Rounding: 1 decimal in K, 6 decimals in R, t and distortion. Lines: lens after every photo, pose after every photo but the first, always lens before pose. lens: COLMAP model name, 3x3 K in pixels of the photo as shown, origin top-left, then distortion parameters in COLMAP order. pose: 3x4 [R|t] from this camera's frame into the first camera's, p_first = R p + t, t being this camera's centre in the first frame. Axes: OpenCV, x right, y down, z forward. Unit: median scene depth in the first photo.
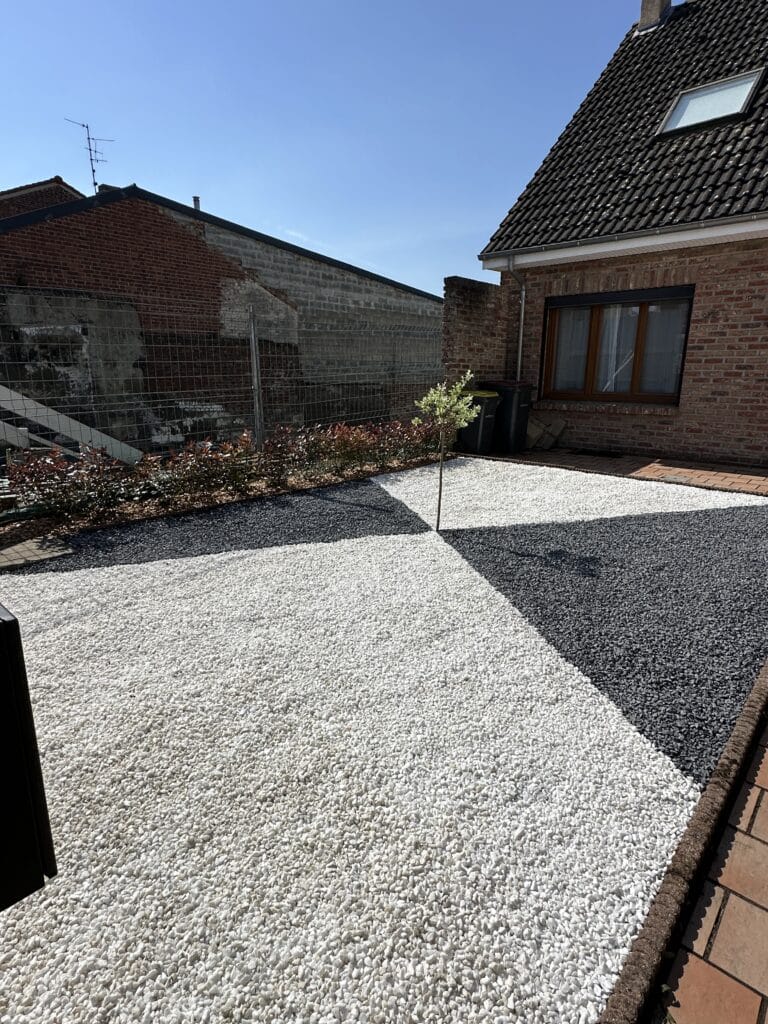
lens RADIAL K [[559.1, 0, 381.3], [0, 559.1, 510.1], [0, 0, 1]] dist [-0.003205, 0.000444]
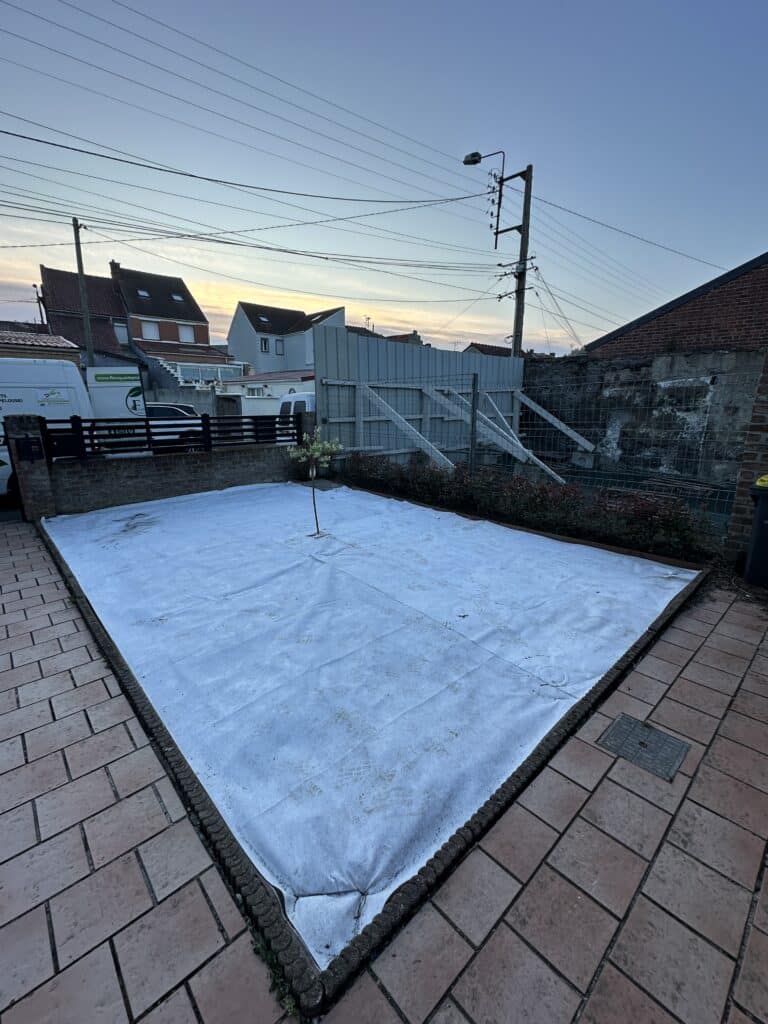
lens RADIAL K [[433.8, 0, 381.5], [0, 433.8, 509.8], [0, 0, 1]] dist [-0.001752, 0.000644]
pose [[-0.090243, 0.237553, -0.967174, 0.571985], [-0.248333, 0.935094, 0.252845, -0.171294], [0.964462, 0.262999, -0.025393, 0.574018]]
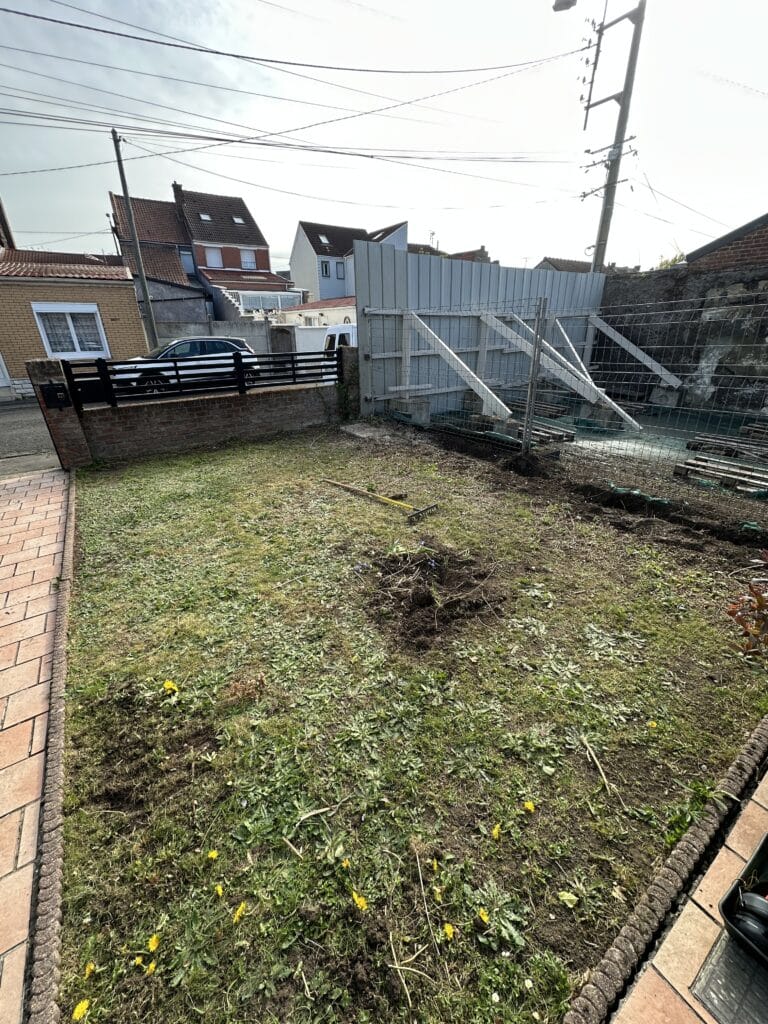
lens RADIAL K [[405.6, 0, 382.6], [0, 405.6, 510.5], [0, 0, 1]] dist [-0.000159, -0.000291]
pose [[-0.228409, 0.400544, -0.887352, 0.450642], [-0.225223, 0.864982, 0.448420, -0.188175], [0.947156, 0.302275, -0.107358, 0.587254]]
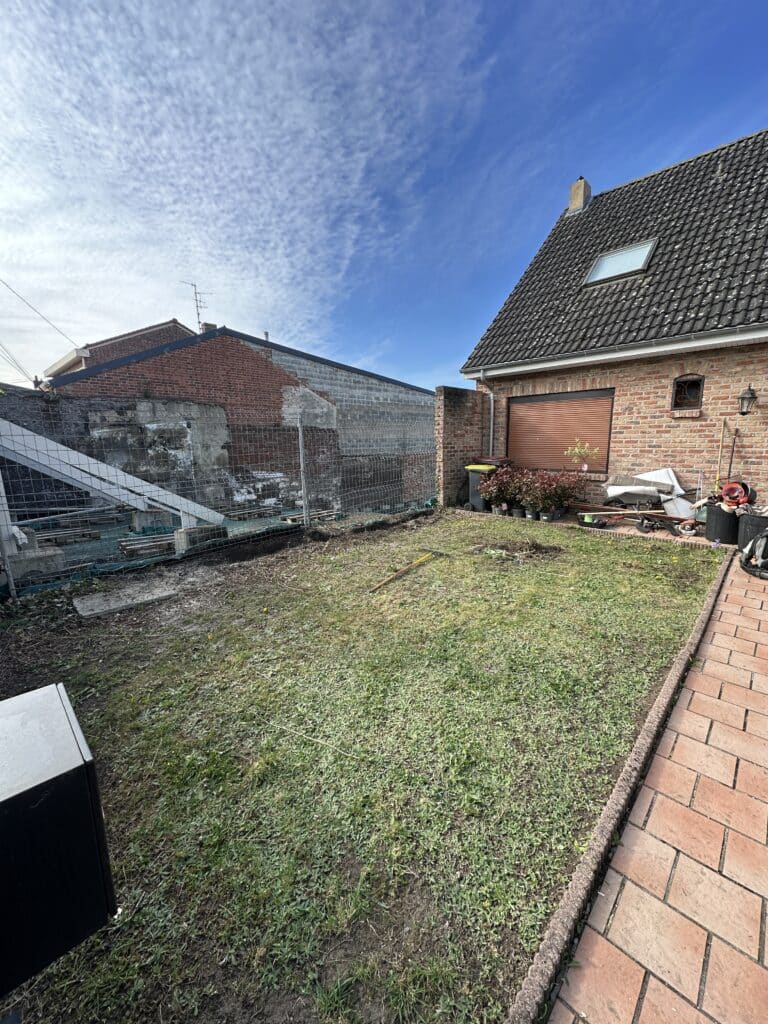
lens RADIAL K [[405.6, 0, 382.1], [0, 405.6, 510.0], [0, 0, 1]] dist [-0.000159, -0.000291]
pose [[0.998980, -0.014036, -0.042915, 0.014748], [0.010855, 0.997237, -0.073483, -0.024802], [0.043828, 0.072942, 0.996373, -0.012635]]
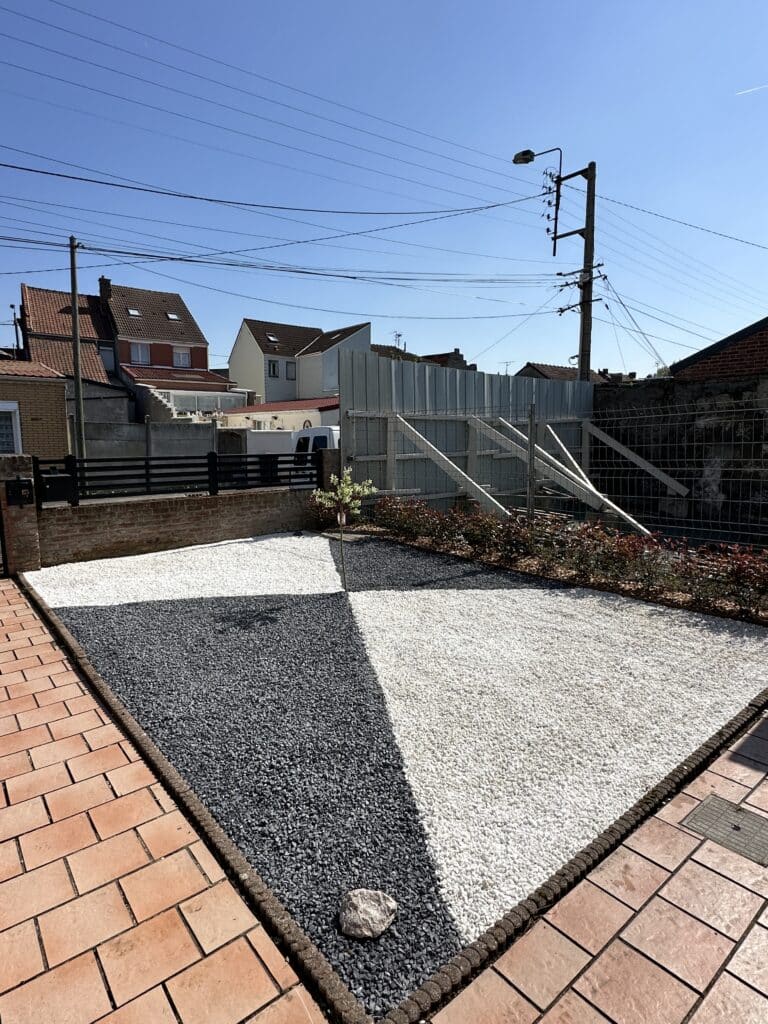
lens RADIAL K [[559.1, 0, 378.2], [0, 559.1, 506.7], [0, 0, 1]] dist [-0.003205, 0.000444]
pose [[-0.153113, 0.123696, -0.980436, 0.621450], [-0.240132, 0.957741, 0.158334, -0.173454], [0.958589, 0.259677, -0.116939, 0.569301]]
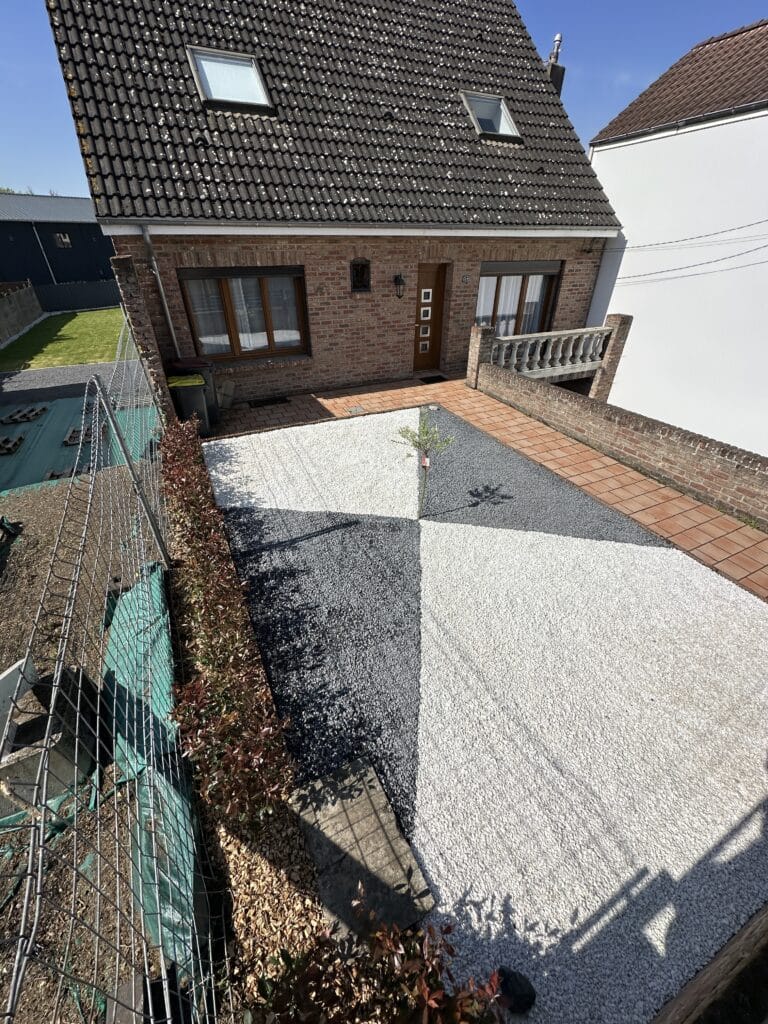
lens RADIAL K [[405.6, 0, 381.1], [0, 405.6, 510.9], [0, 0, 1]] dist [-0.000159, -0.000291]
pose [[0.375142, -0.513609, 0.771670, -0.361383], [0.230249, 0.858007, 0.459140, -0.237219], [-0.897916, 0.005434, 0.440133, 0.306308]]
